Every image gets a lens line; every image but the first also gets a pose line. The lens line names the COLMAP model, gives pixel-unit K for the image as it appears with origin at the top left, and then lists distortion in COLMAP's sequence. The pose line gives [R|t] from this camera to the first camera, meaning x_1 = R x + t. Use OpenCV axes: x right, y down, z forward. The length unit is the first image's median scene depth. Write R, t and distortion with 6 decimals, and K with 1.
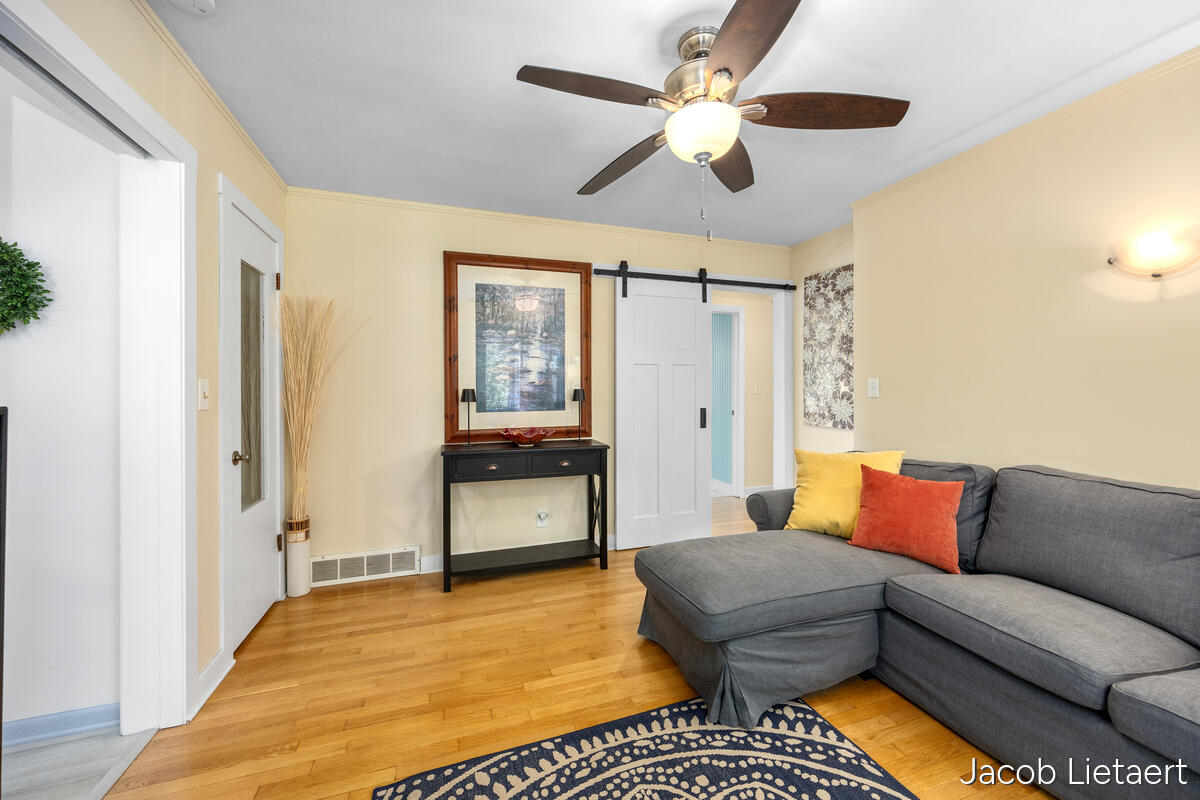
lens RADIAL K [[457.6, 0, 605.7], [0, 457.6, 389.5], [0, 0, 1]] dist [-0.001395, -0.000080]
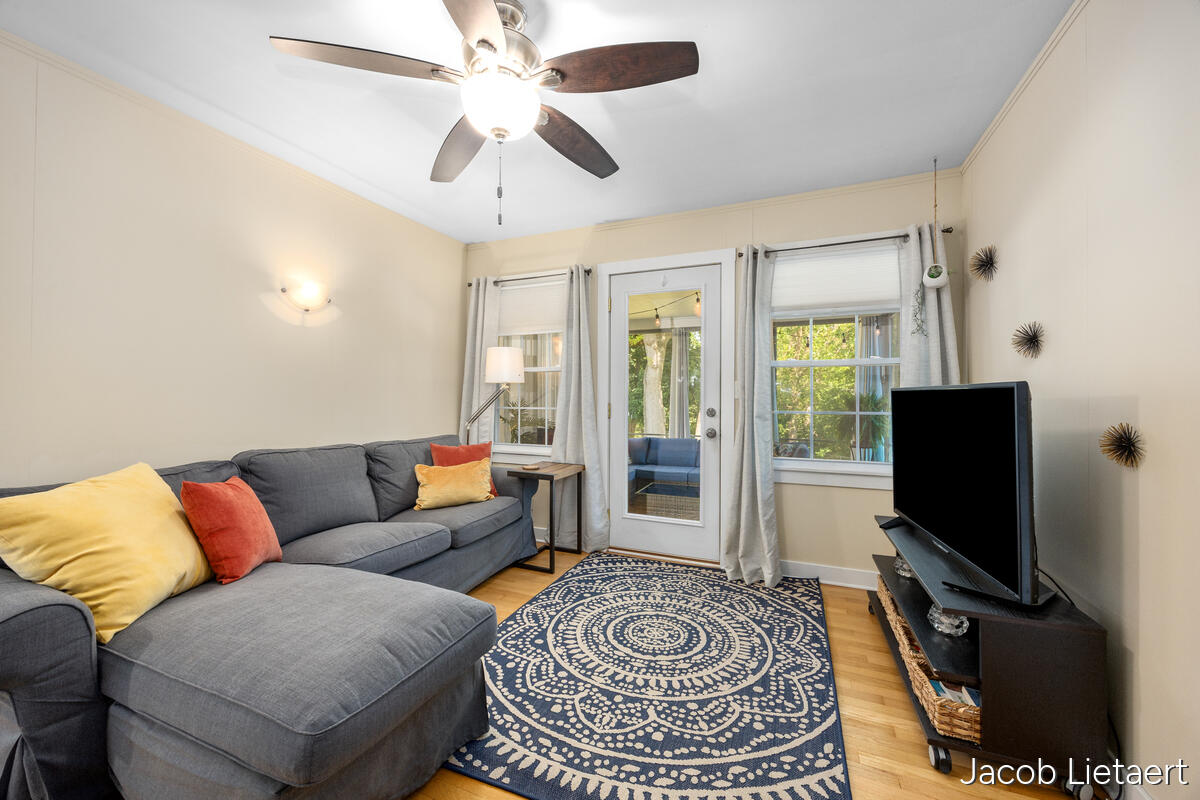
lens RADIAL K [[457.6, 0, 605.1], [0, 457.6, 400.3], [0, 0, 1]] dist [-0.001395, -0.000080]
pose [[-0.742154, 0.000107, 0.670229, -0.647927], [-0.003861, 0.999983, -0.004436, 0.060285], [-0.670218, -0.005880, -0.742141, 1.727045]]
